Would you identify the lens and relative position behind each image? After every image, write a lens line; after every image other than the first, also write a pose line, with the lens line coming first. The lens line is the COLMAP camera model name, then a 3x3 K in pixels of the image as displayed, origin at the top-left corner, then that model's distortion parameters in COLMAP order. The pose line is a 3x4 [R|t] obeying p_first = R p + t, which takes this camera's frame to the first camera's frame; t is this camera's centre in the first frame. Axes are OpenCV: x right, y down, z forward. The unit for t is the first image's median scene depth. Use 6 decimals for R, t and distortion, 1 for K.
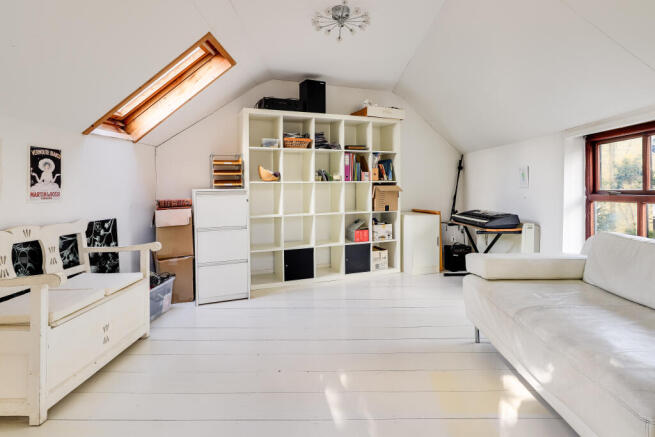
lens RADIAL K [[364.9, 0, 328.7], [0, 364.9, 187.0], [0, 0, 1]] dist [0.001569, 0.000056]
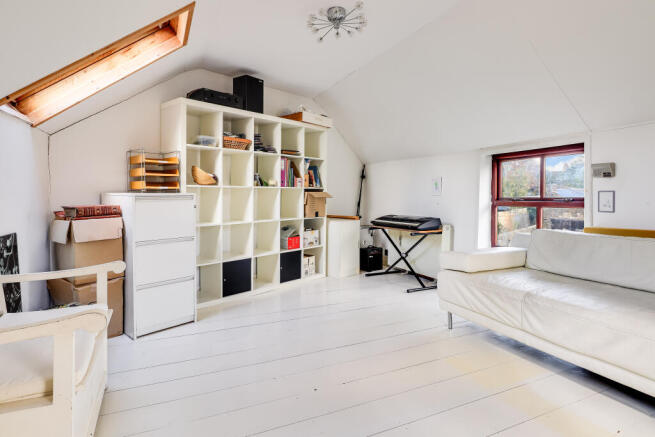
lens RADIAL K [[367.9, 0, 327.2], [0, 367.9, 194.9], [0, 0, 1]] dist [0.003266, 0.000174]
pose [[0.898543, 0.010519, 0.438758, -0.287445], [-0.011248, 0.999936, -0.000940, 0.005703], [-0.438740, -0.004091, 0.898605, 0.080441]]
